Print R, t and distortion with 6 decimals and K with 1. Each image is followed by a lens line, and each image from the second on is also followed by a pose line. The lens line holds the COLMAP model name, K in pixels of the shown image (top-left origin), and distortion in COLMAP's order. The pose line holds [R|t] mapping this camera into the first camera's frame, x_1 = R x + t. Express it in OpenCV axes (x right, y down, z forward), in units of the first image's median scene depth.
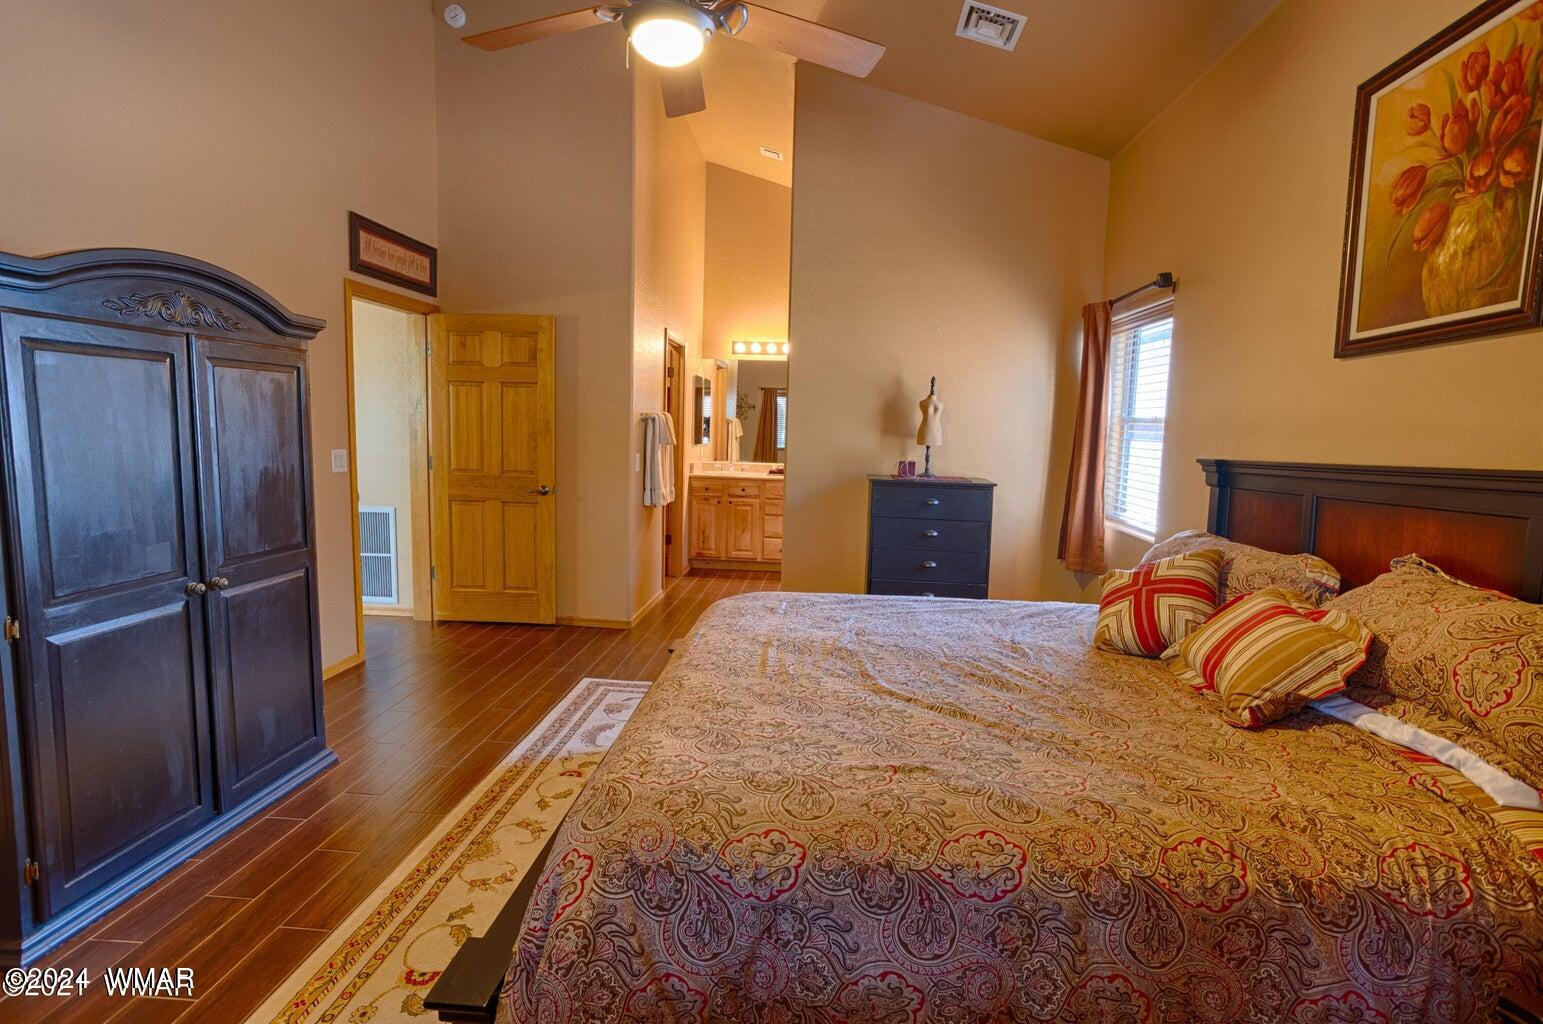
lens RADIAL K [[750.6, 0, 771.5], [0, 750.6, 512.0], [0, 0, 1]] dist [-0.049778, 0.024285]
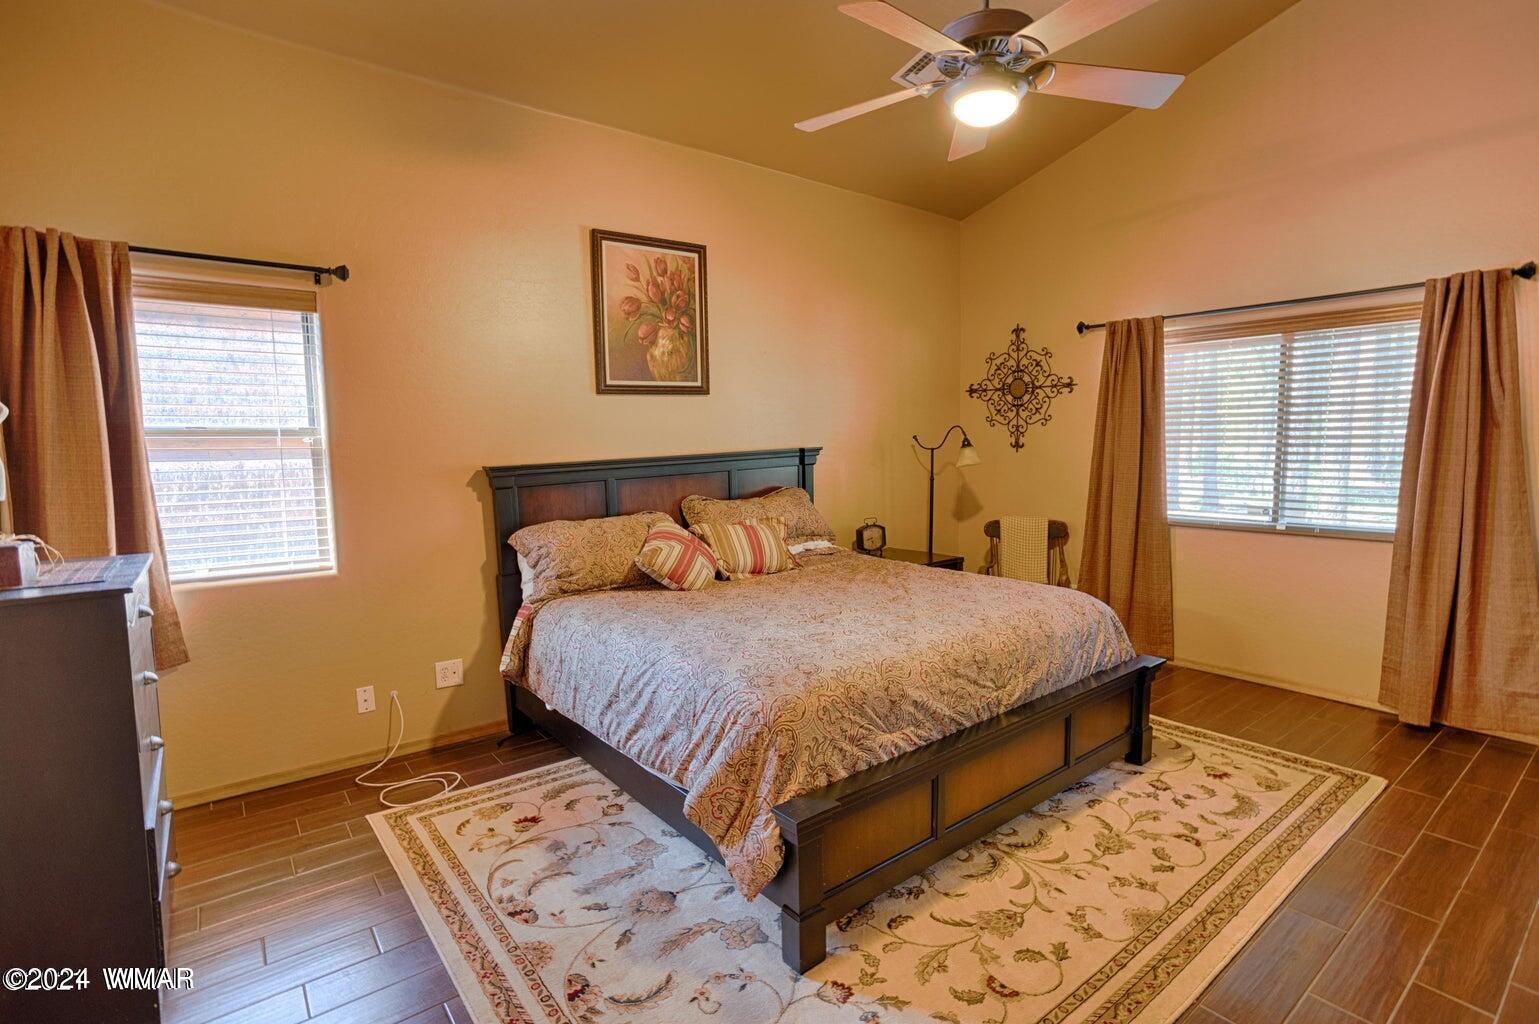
lens RADIAL K [[748.6, 0, 769.5], [0, 748.6, 512.0], [0, 0, 1]] dist [-0.049778, 0.024285]
pose [[-0.677333, -0.089176, 0.730252, -0.810527], [0.082780, 0.977083, 0.196100, -0.286196], [-0.731004, 0.193276, -0.654429, 2.138866]]
